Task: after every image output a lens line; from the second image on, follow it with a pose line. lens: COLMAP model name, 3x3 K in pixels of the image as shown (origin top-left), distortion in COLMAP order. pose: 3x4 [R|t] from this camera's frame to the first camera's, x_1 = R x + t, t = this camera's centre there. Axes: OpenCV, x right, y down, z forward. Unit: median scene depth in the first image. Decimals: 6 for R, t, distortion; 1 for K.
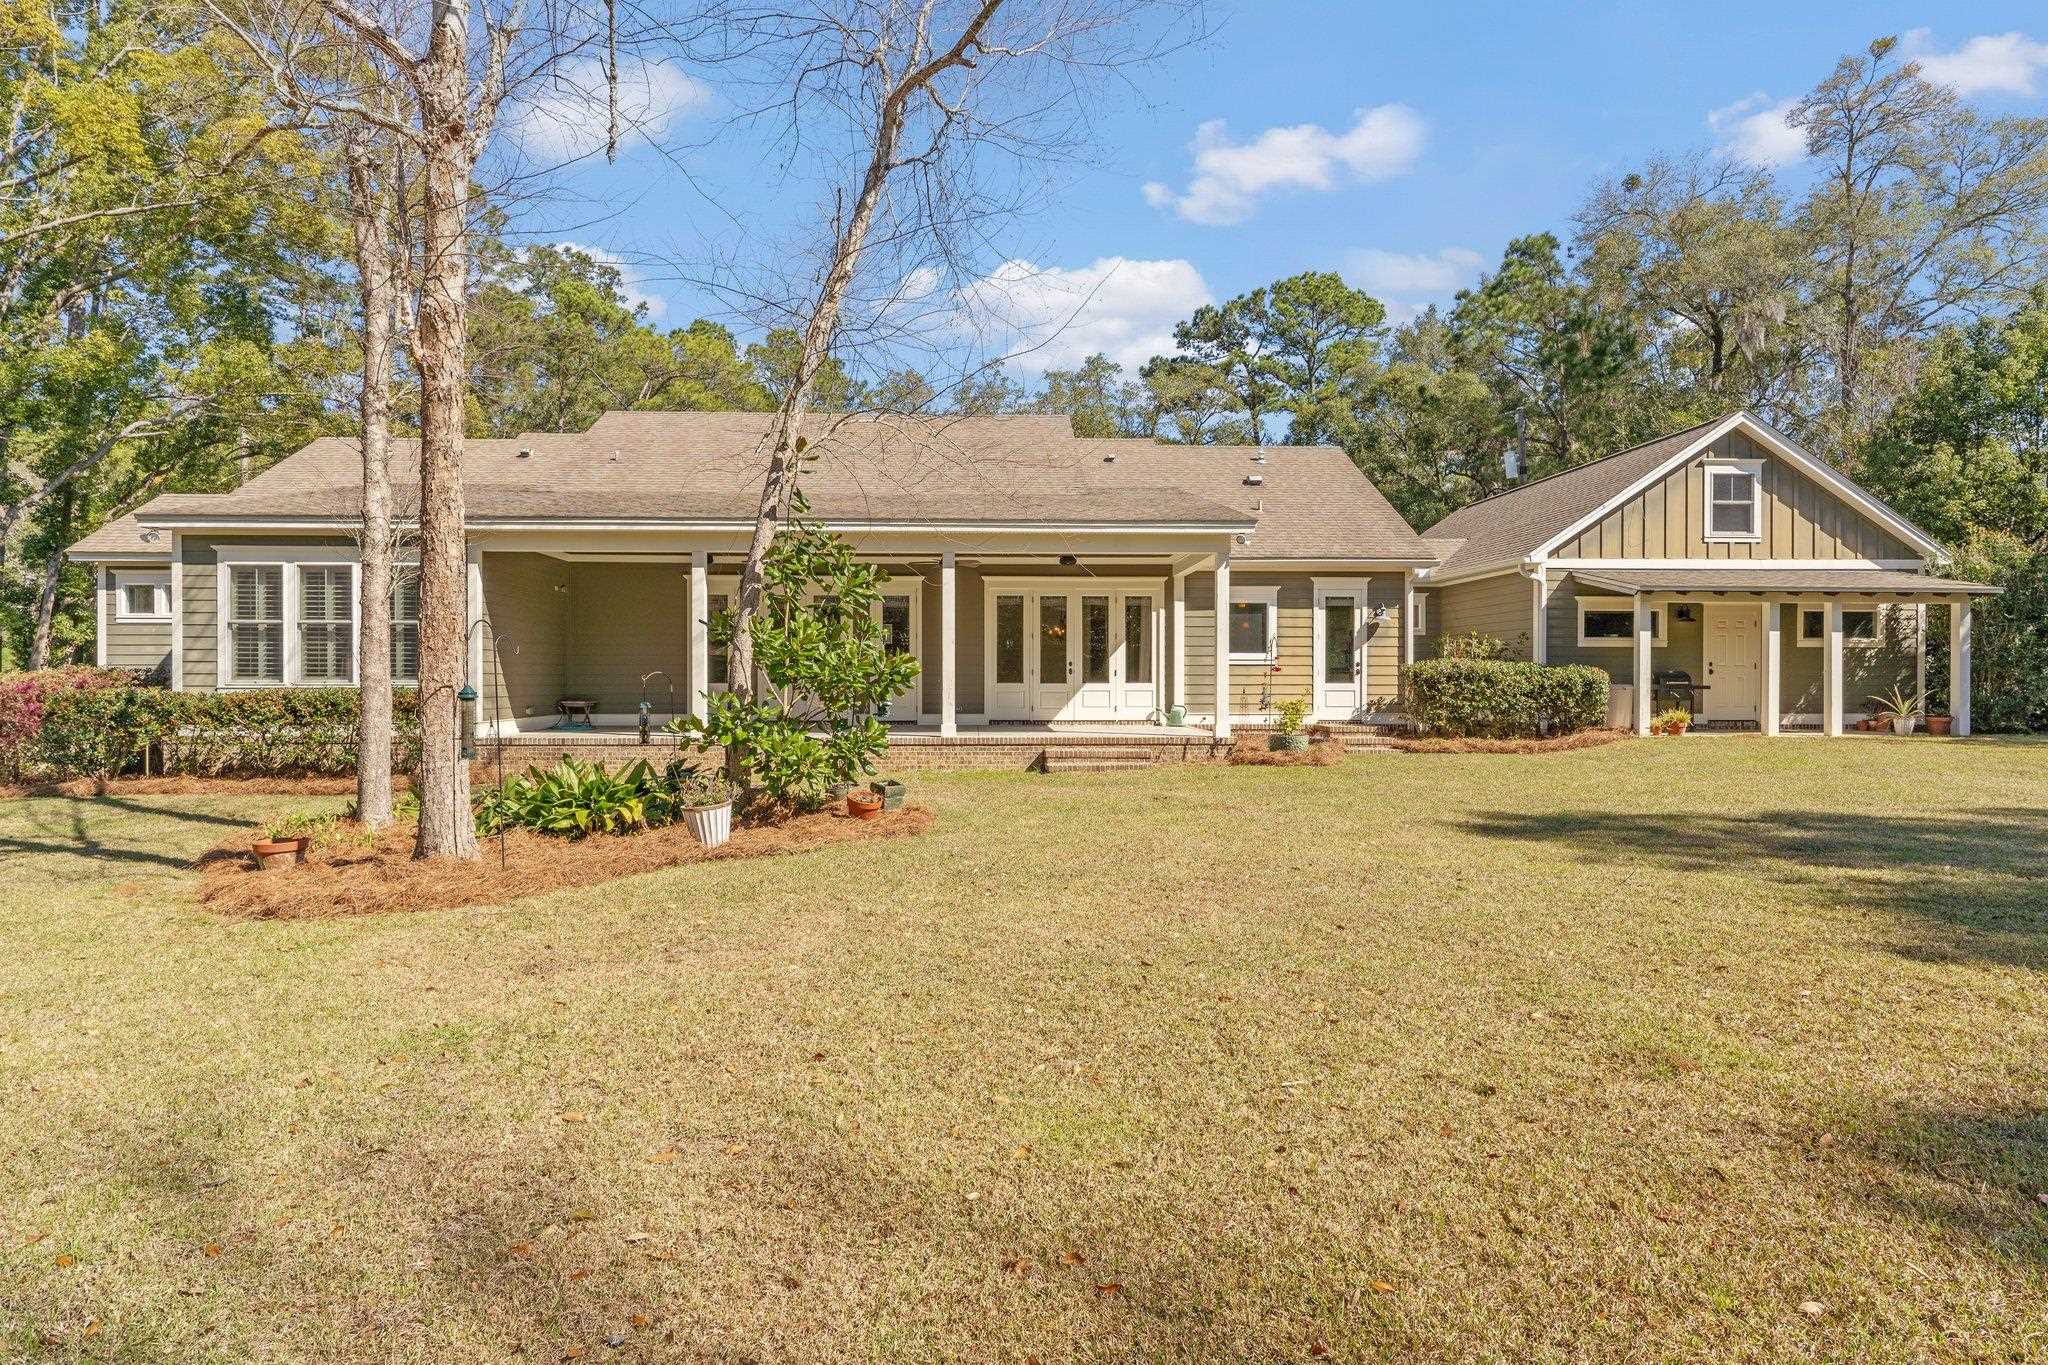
lens RADIAL K [[1097.4, 0, 1024.0], [0, 1097.4, 682.5], [0, 0, 1]] dist [-0.002115, -0.002257]
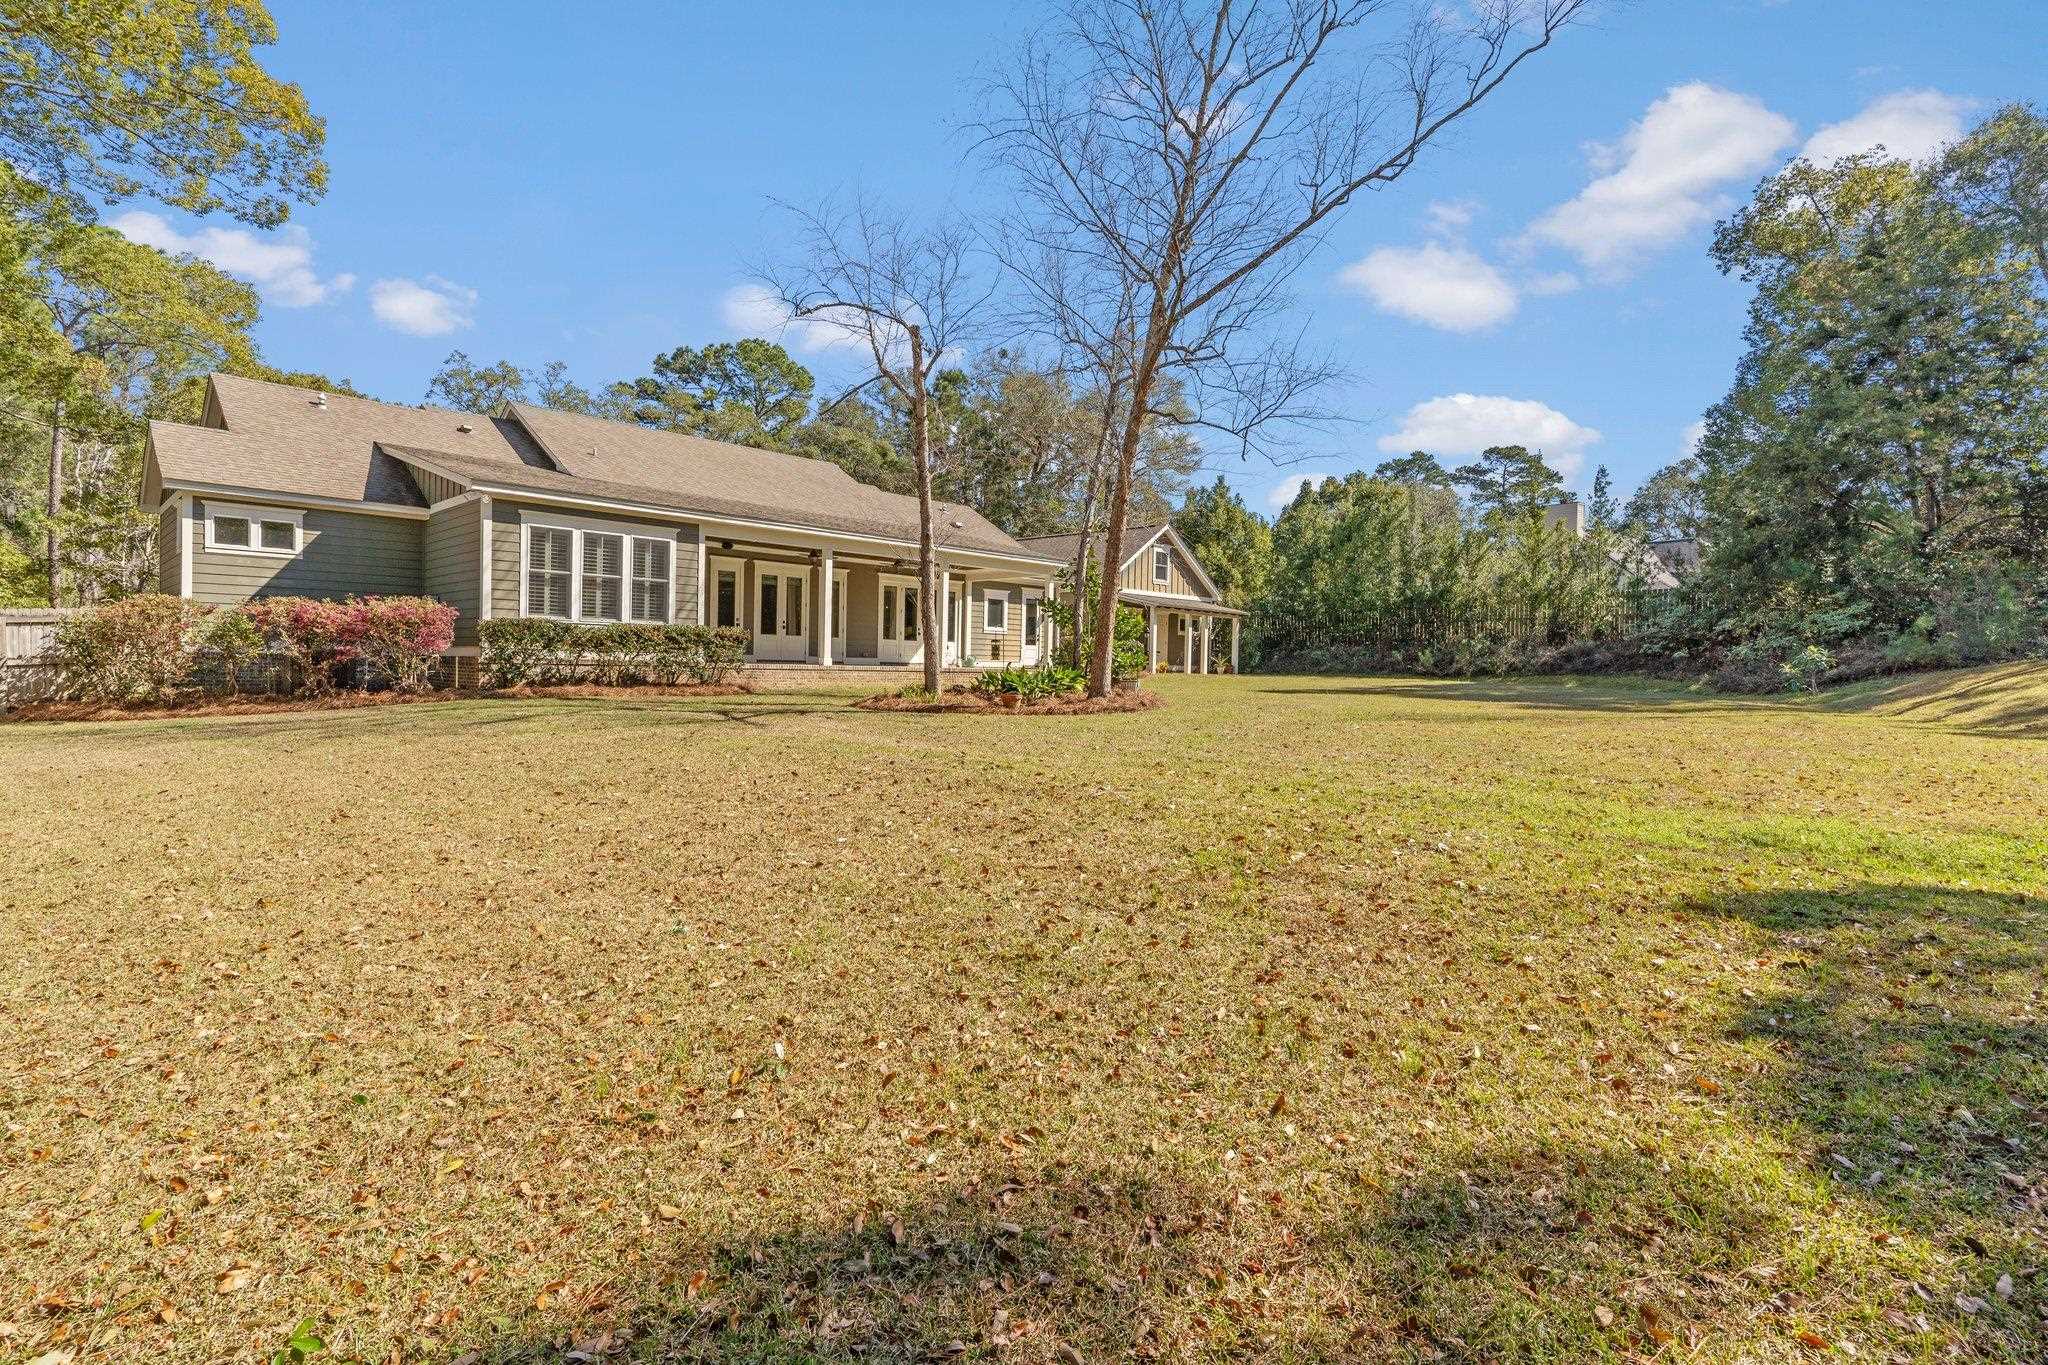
lens RADIAL K [[1011.3, 0, 999.1], [0, 1011.3, 677.5], [0, 0, 1]] dist [0.000193, 0.000099]
pose [[0.718517, 0.006403, 0.695480, -0.950007], [-0.016813, 0.999825, 0.008165, 0.042691], [-0.695307, -0.017560, 0.718499, -0.199380]]
